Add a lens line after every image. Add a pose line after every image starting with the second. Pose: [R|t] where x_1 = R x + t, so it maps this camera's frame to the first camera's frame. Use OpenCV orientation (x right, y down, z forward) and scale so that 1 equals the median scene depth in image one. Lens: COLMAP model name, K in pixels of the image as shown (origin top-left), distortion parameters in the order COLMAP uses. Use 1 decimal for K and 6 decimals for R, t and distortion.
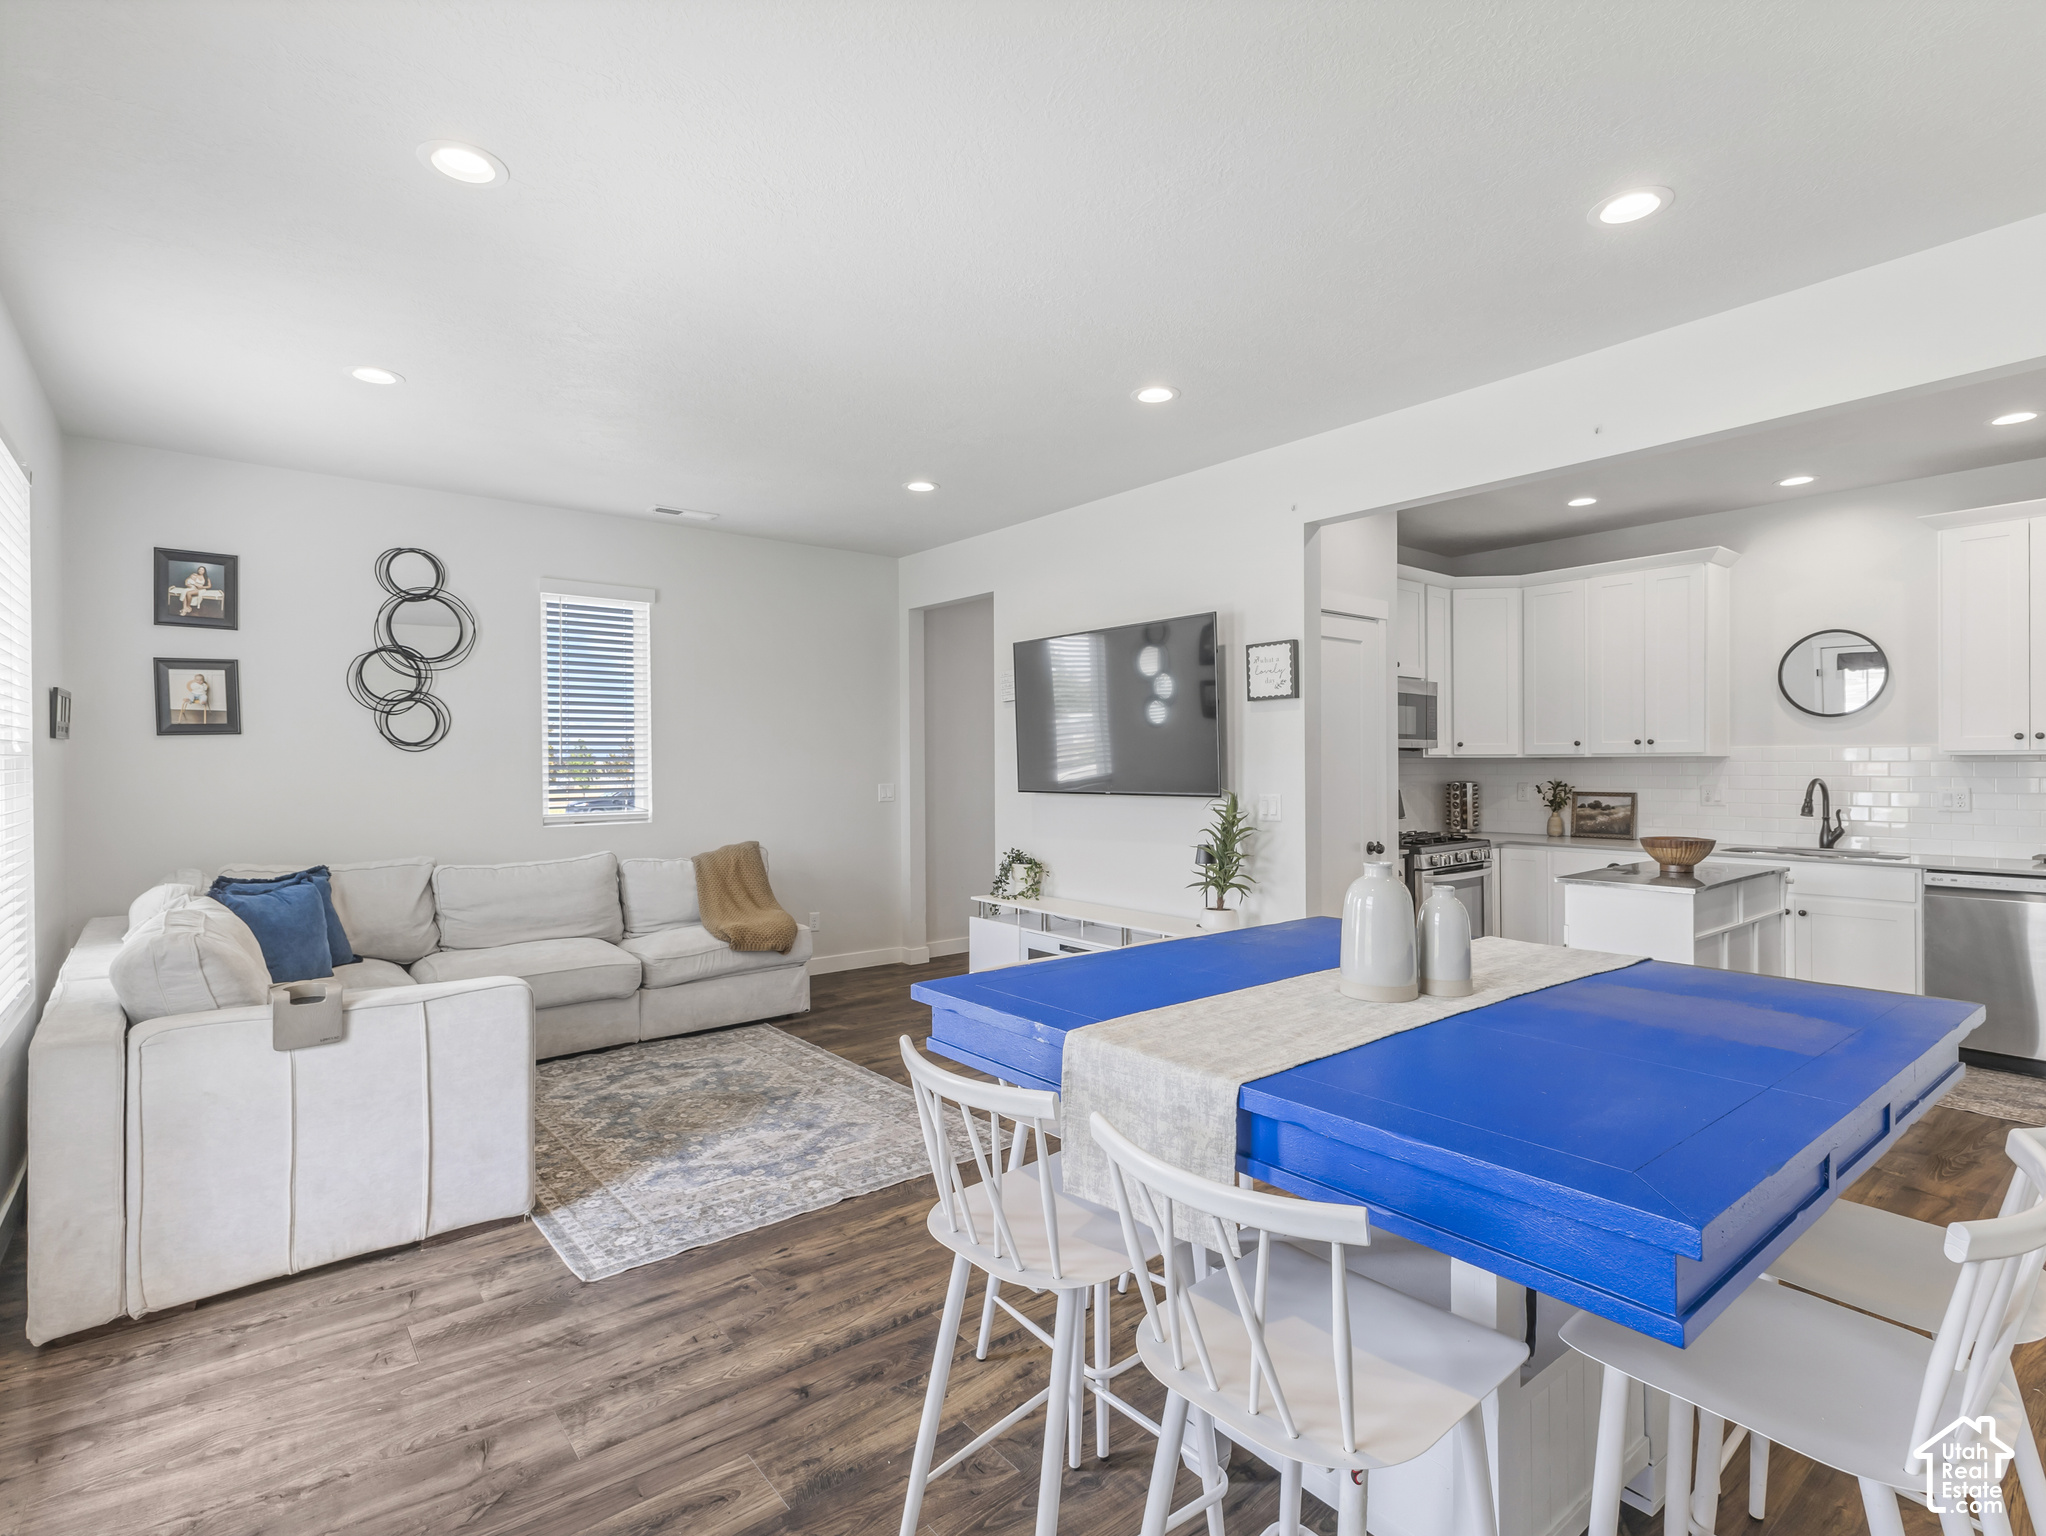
lens RADIAL K [[1001.5, 0, 1017.4], [0, 1001.5, 763.3], [0, 0, 1]] dist [0.007238, -0.000882]
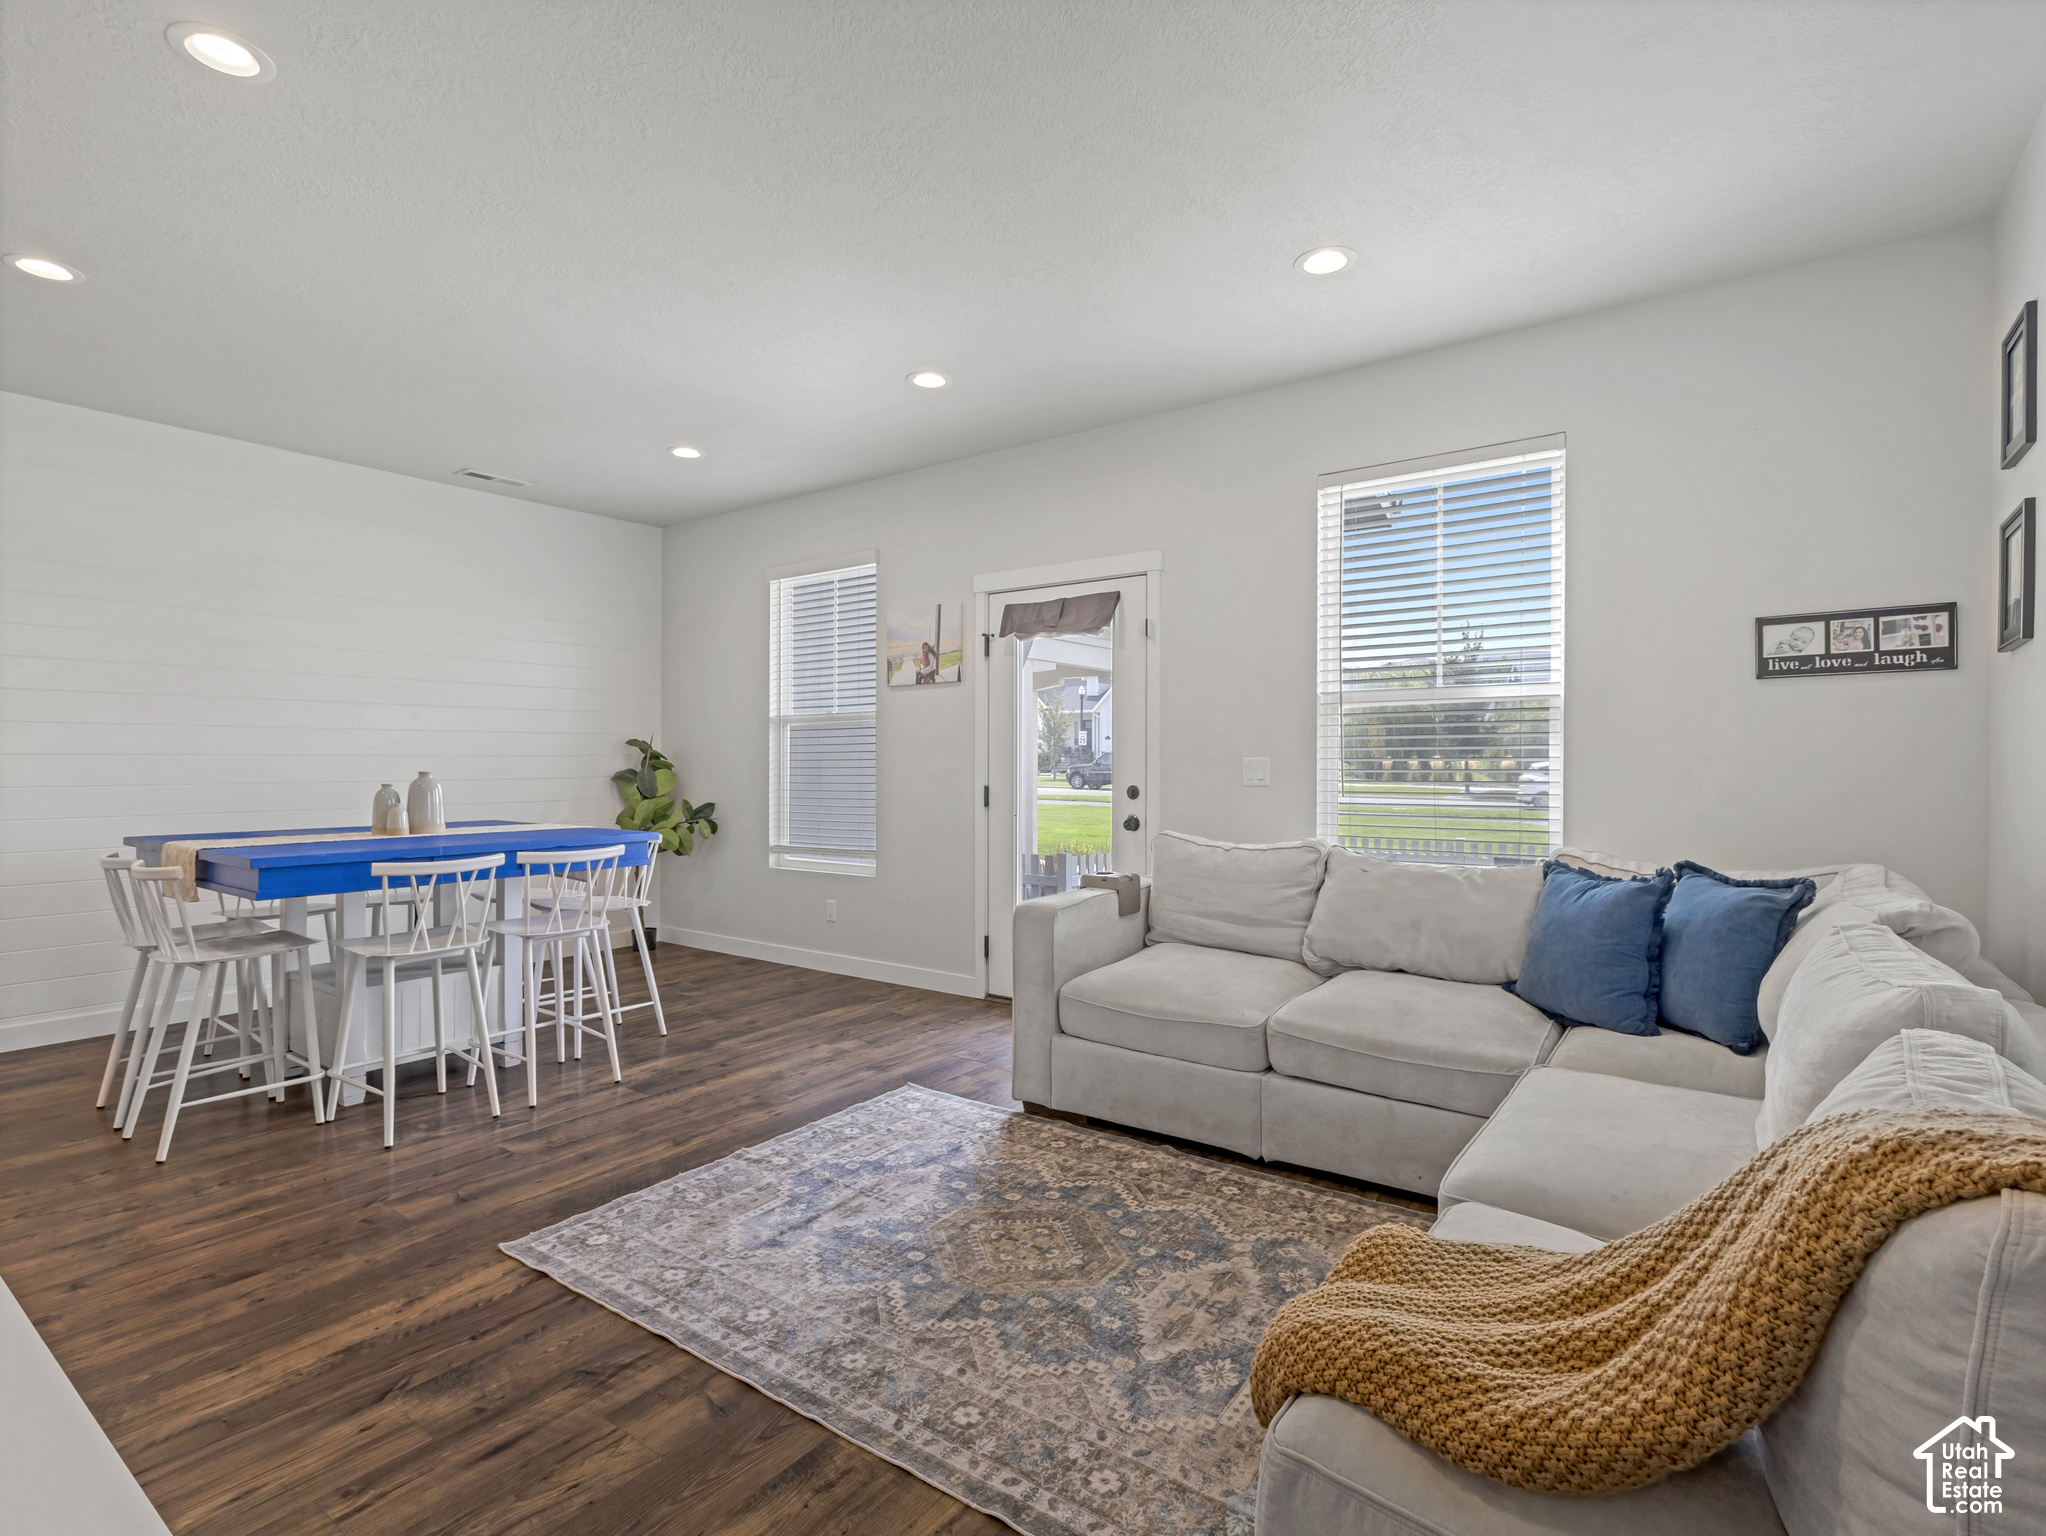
lens RADIAL K [[1001.5, 0, 1020.9], [0, 1001.5, 763.3], [0, 0, 1]] dist [0.007238, -0.000882]
pose [[-0.965378, 0.006758, -0.260768, -0.117985], [0.005863, 0.999974, 0.004209, 0.030691], [0.260789, 0.002534, -0.965392, 1.305225]]
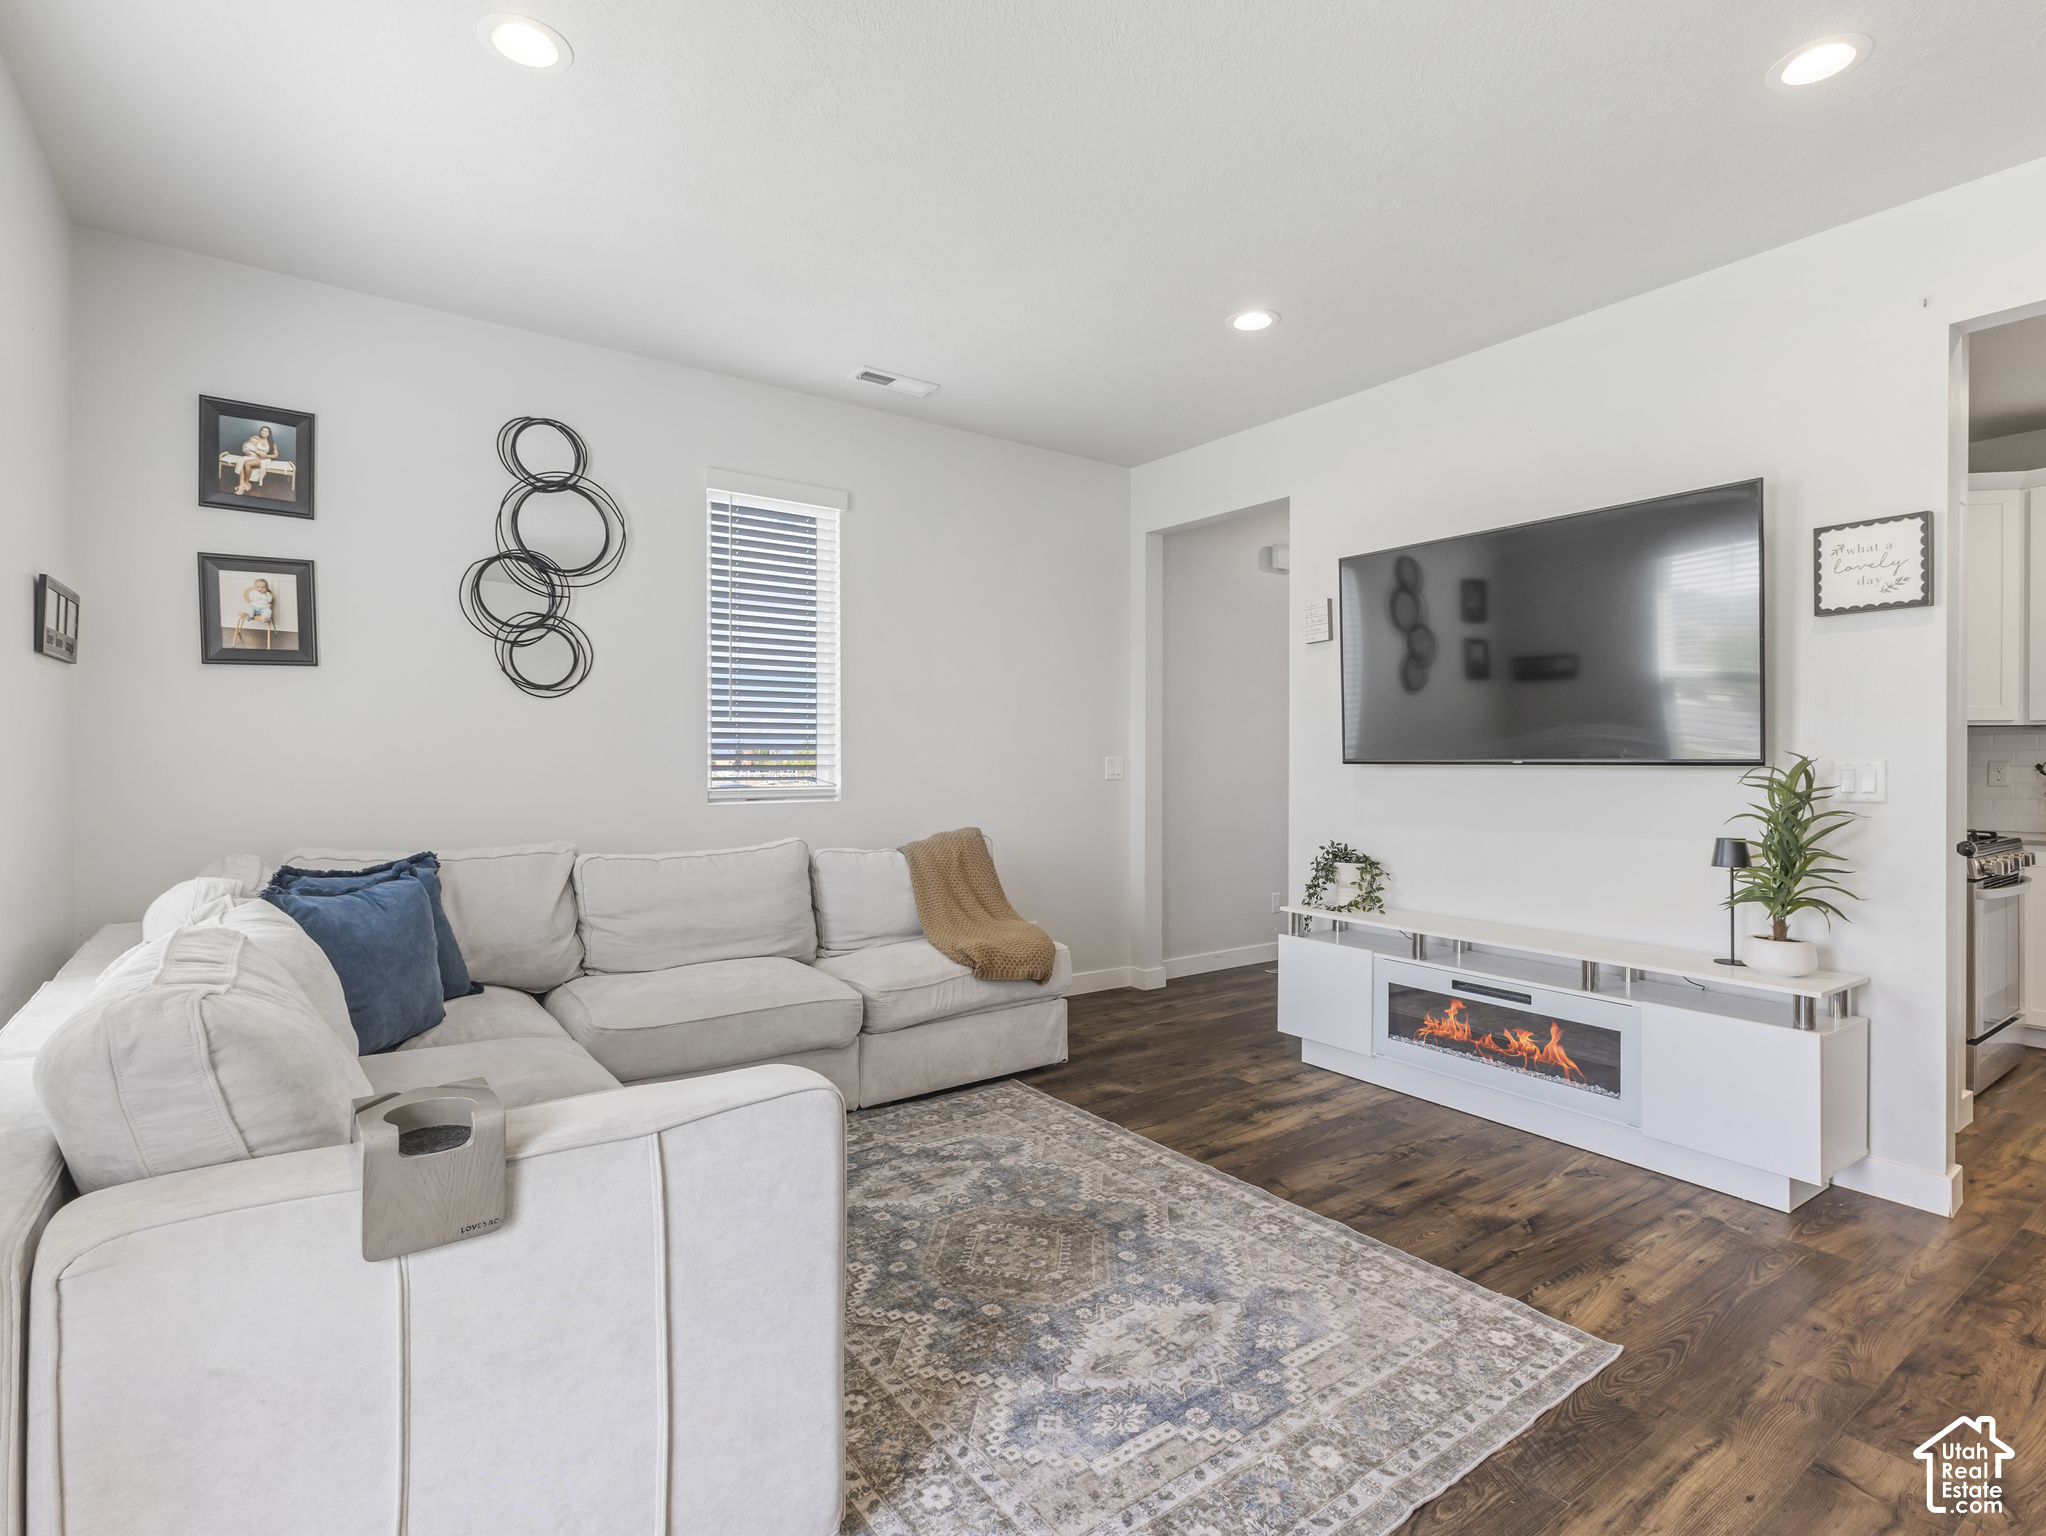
lens RADIAL K [[1001.5, 0, 1016.2], [0, 1001.5, 760.9], [0, 0, 1]] dist [0.007238, -0.000882]
pose [[0.998372, 0.008016, -0.056465, -0.226272], [-0.007906, 0.999966, 0.002173, 0.031321], [0.056481, -0.001724, 0.998402, 0.302572]]
